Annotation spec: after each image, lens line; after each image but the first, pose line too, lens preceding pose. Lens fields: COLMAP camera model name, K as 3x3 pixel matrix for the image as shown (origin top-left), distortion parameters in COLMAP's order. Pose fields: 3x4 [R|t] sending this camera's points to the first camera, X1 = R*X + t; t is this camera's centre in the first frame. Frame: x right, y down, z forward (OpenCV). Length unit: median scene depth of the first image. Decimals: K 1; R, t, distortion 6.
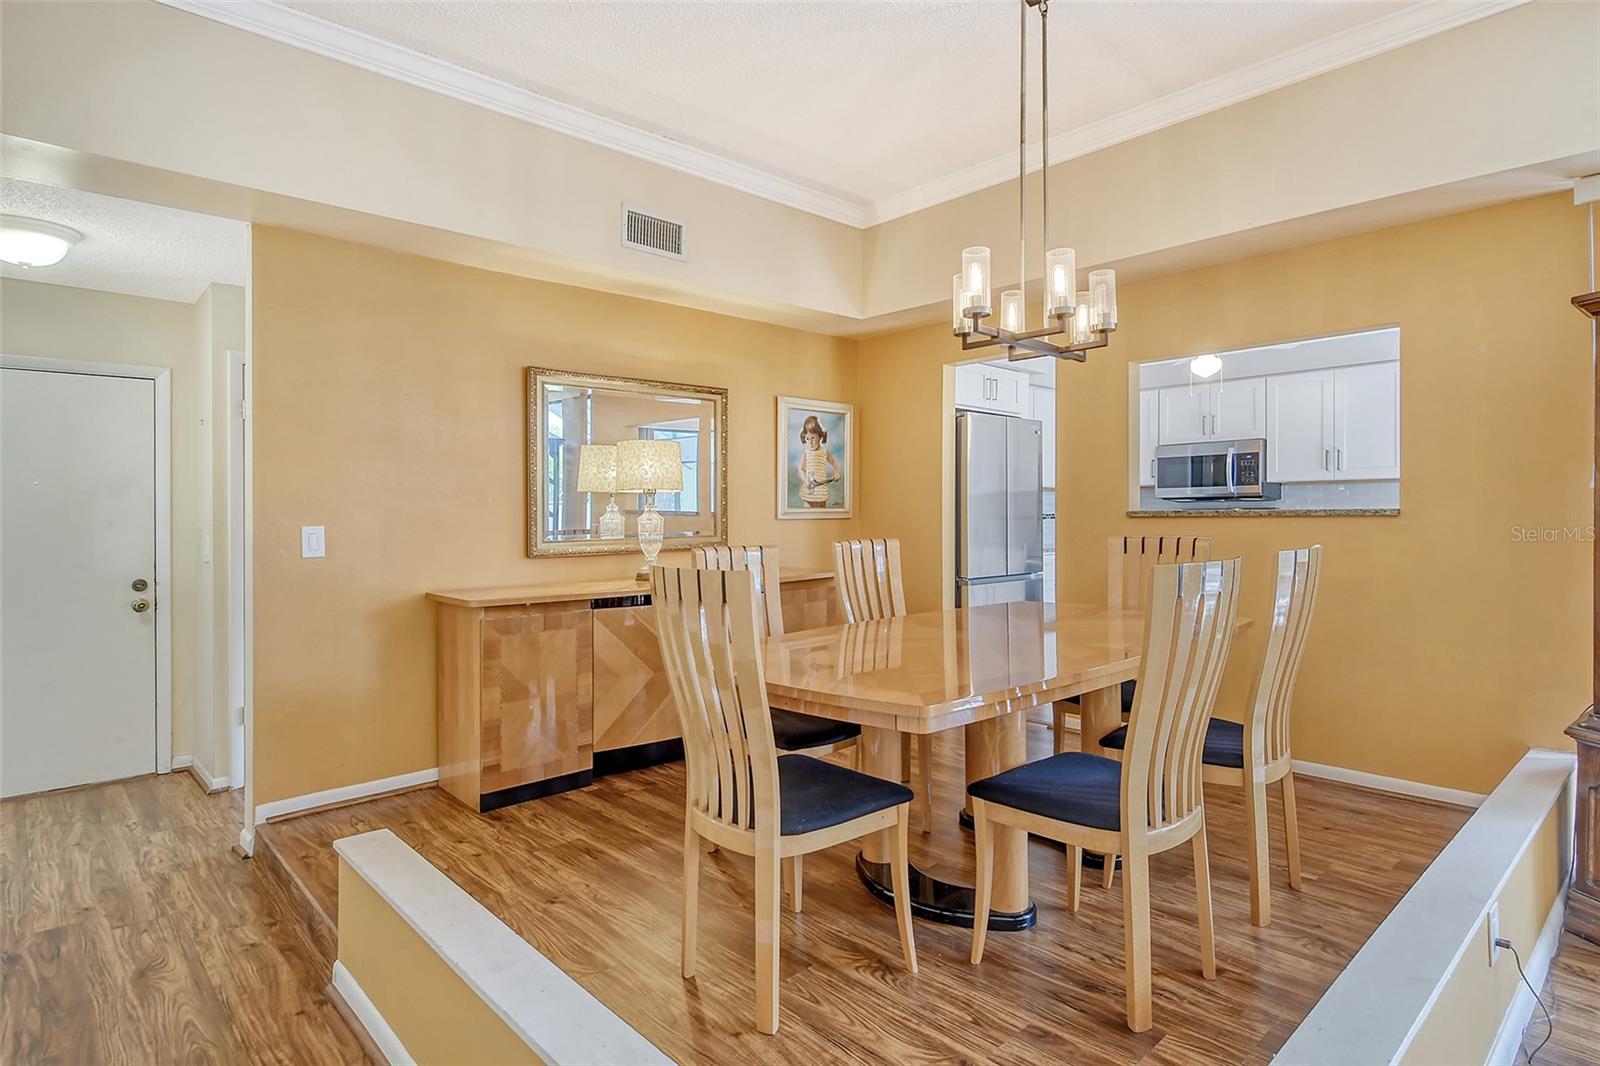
lens RADIAL K [[848.1, 0, 796.1], [0, 848.1, 523.4], [0, 0, 1]] dist [0.001885, -0.005395]
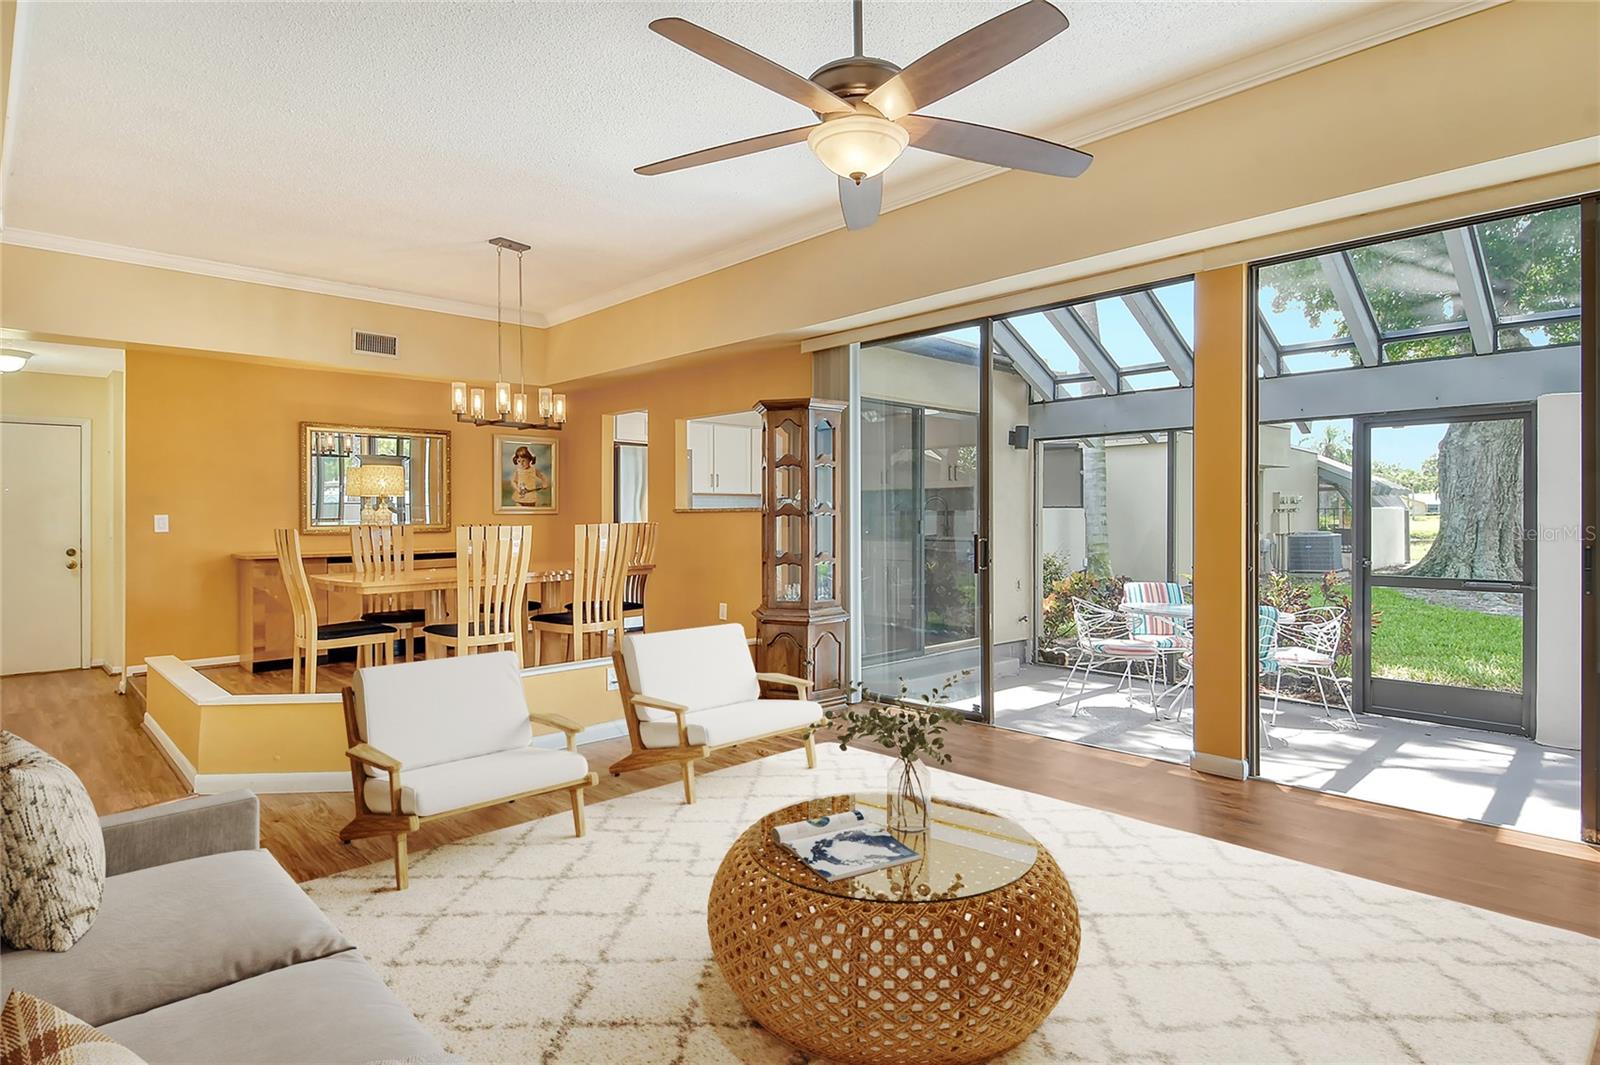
lens RADIAL K [[848.1, 0, 792.0], [0, 848.1, 530.6], [0, 0, 1]] dist [0.001885, -0.005395]
pose [[0.999844, 0.004969, 0.016966, 0.493475], [-0.005110, 0.999953, 0.008286, 0.009606], [-0.016924, -0.008371, 0.999822, -0.549348]]
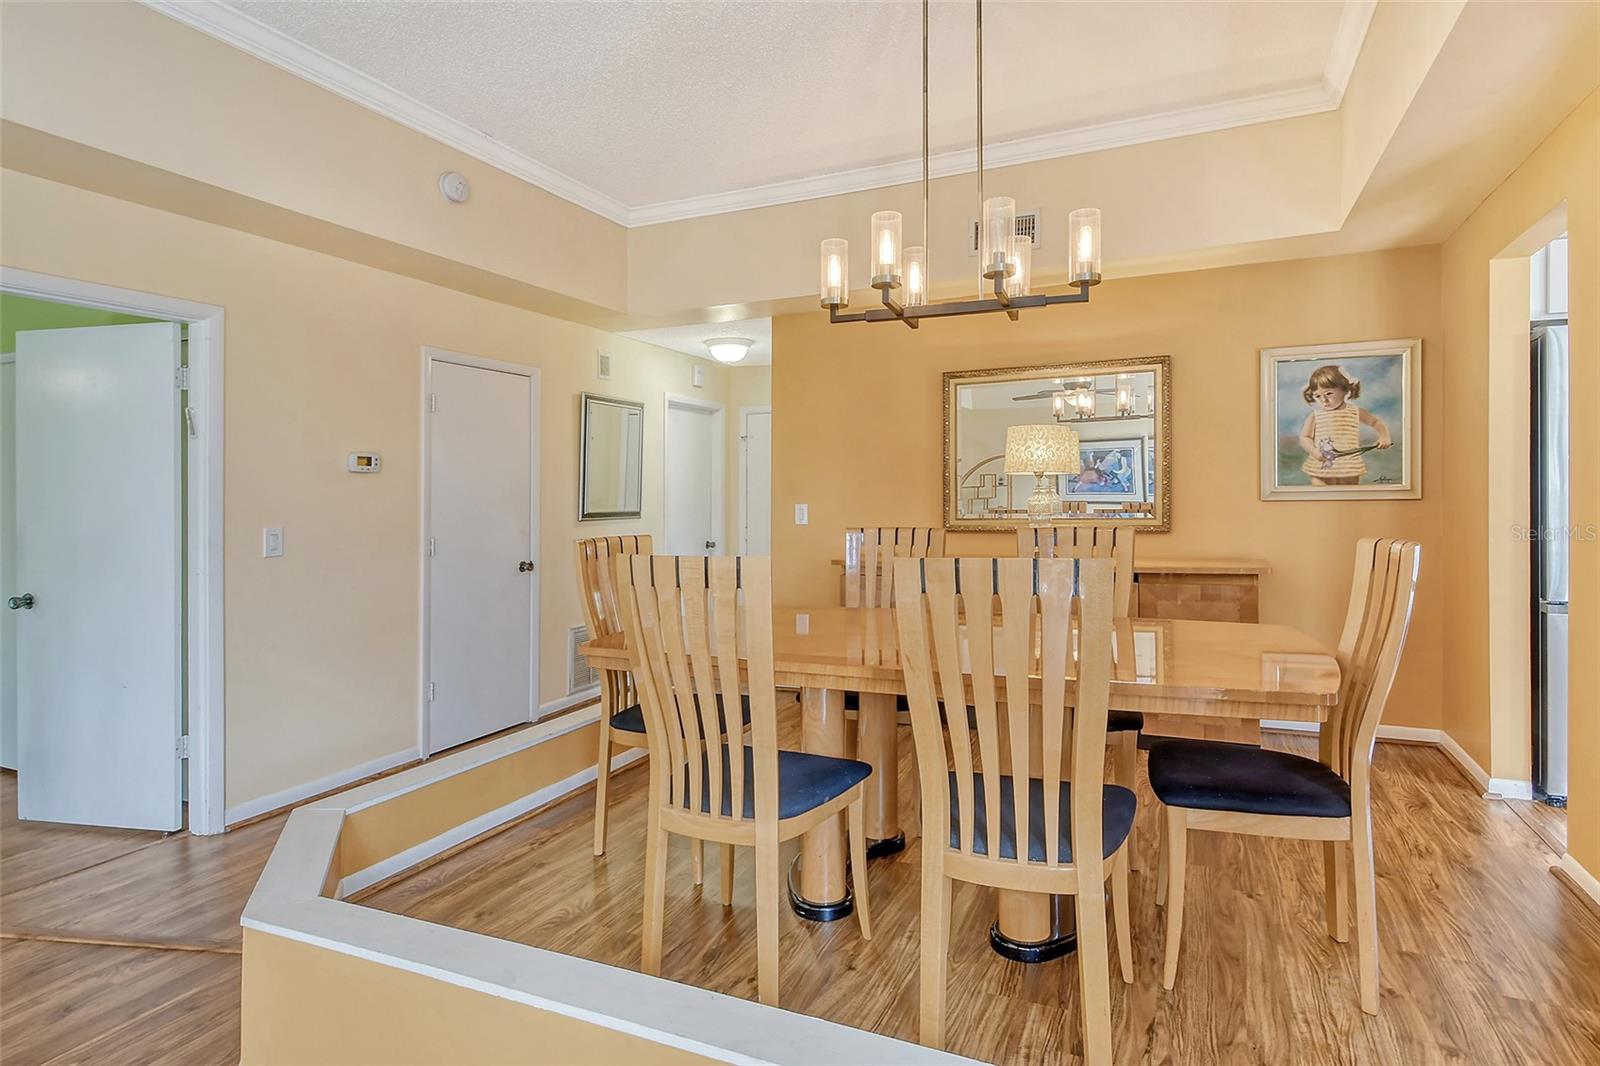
lens RADIAL K [[848.1, 0, 832.3], [0, 848.1, 490.0], [0, 0, 1]] dist [0.001885, -0.005395]
pose [[0.405012, -0.000967, -0.914311, 0.557938], [0.000310, 1.000000, -0.000920, -0.014140], [0.914311, 0.000090, 0.405012, 0.290558]]
